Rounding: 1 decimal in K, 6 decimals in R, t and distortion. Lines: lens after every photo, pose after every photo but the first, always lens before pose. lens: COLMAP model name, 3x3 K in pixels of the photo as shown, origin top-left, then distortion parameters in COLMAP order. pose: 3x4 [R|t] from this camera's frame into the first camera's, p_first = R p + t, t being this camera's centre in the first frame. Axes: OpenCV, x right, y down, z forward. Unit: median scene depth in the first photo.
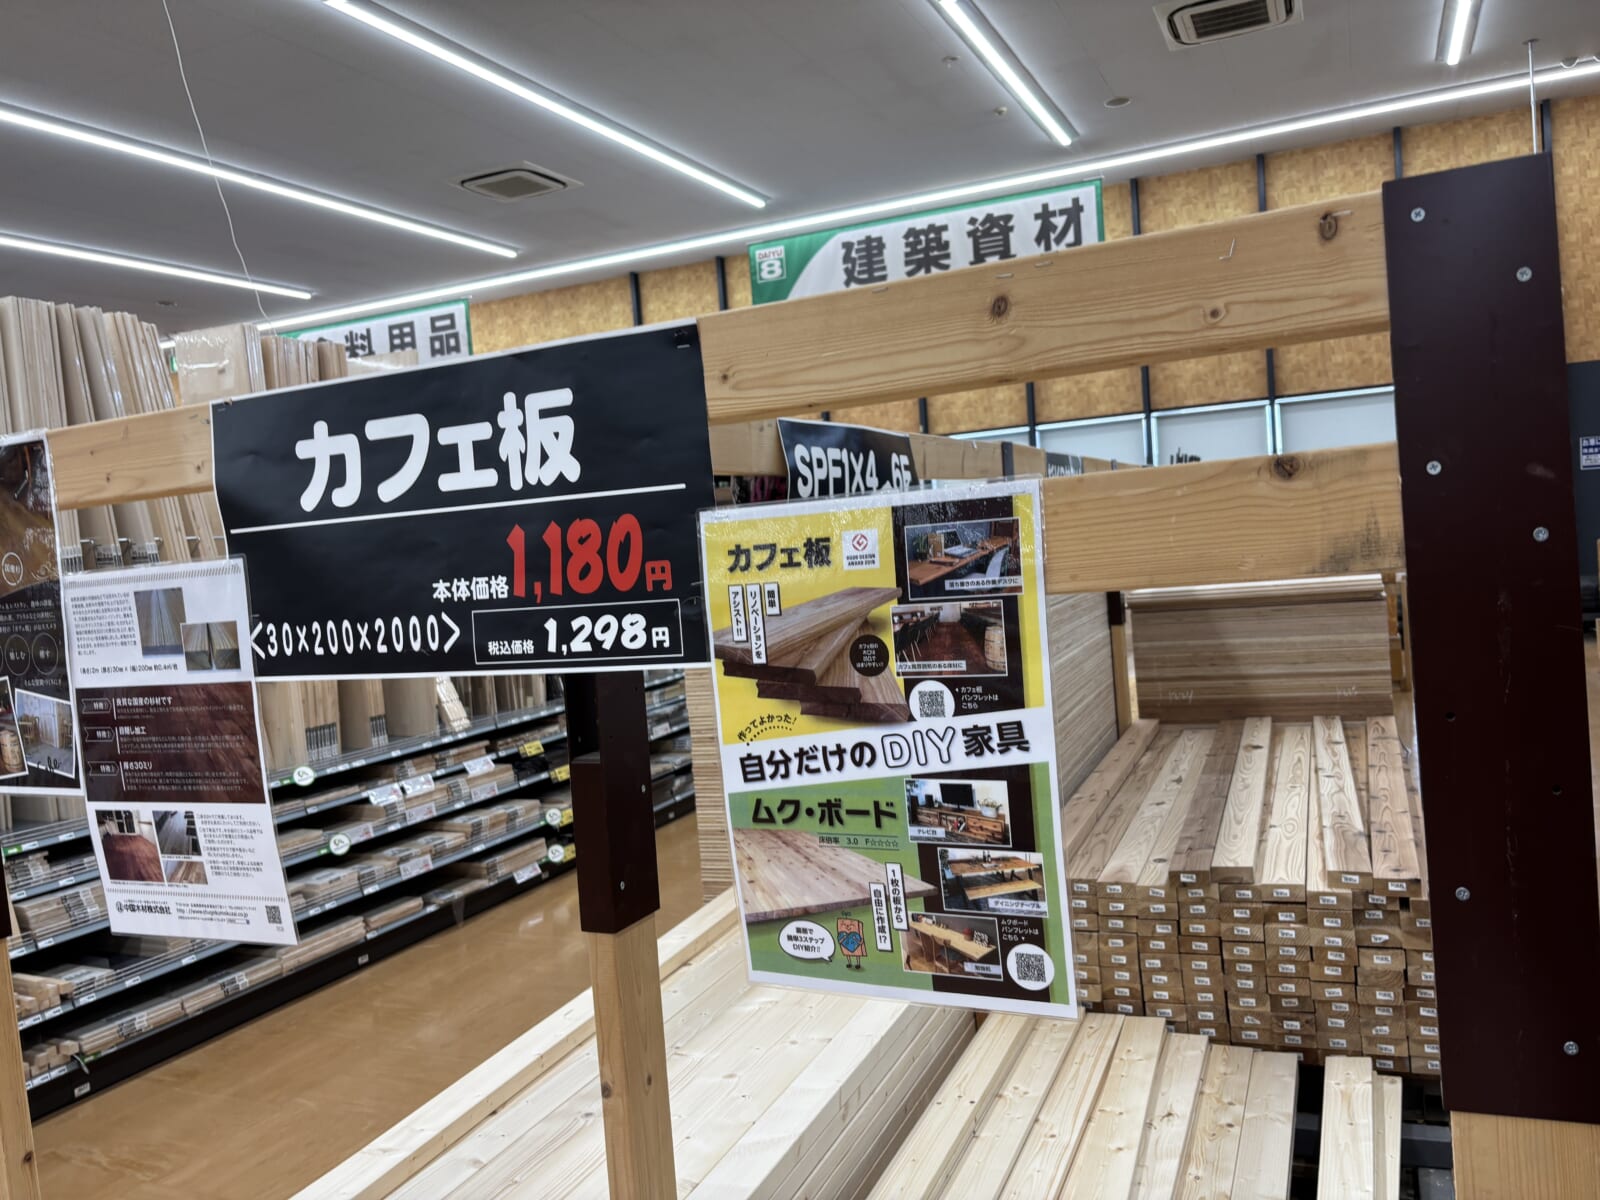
lens RADIAL K [[1187.9, 0, 808.5], [0, 1187.9, 604.9], [0, 0, 1]] dist [0.032776, -0.054154]
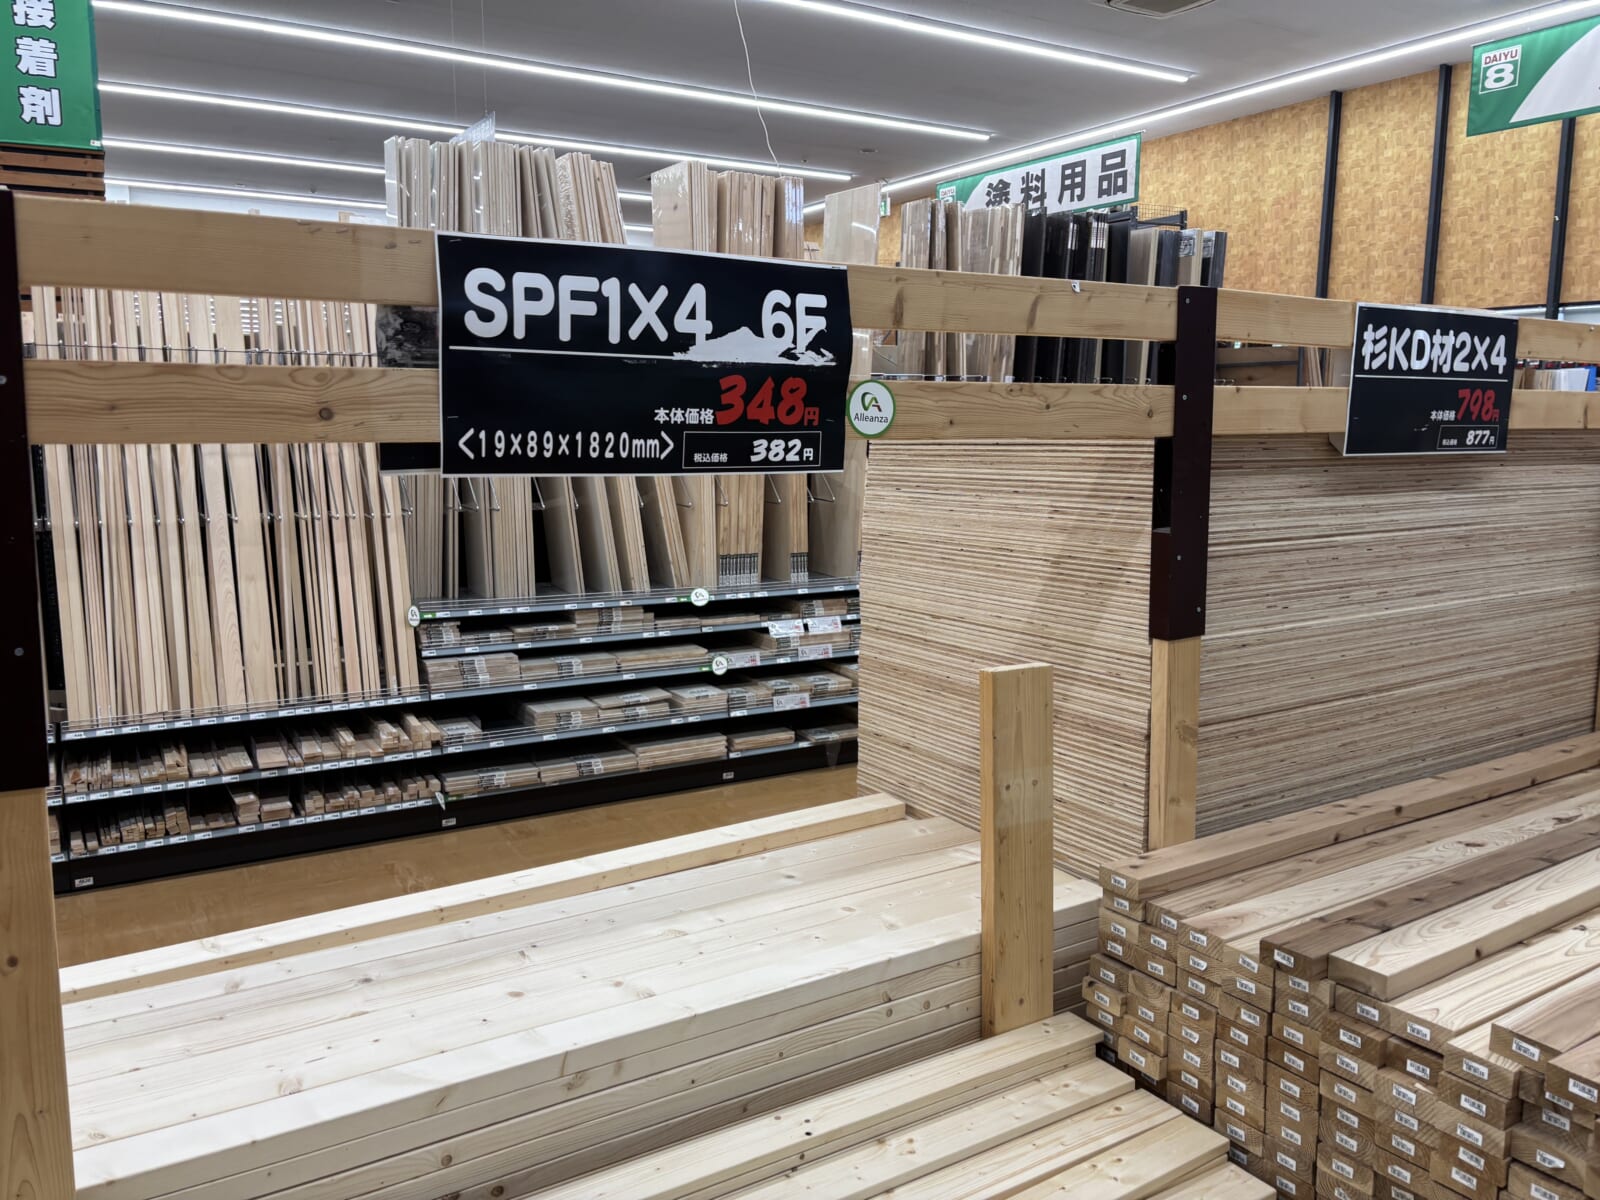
lens RADIAL K [[1187.9, 0, 801.9], [0, 1187.9, 587.9], [0, 0, 1]] dist [0.032776, -0.054154]
pose [[0.819491, 0.161119, -0.549978, 0.227138], [-0.100645, 0.985213, 0.138659, -0.020830], [0.564186, -0.058277, 0.823589, 0.165701]]
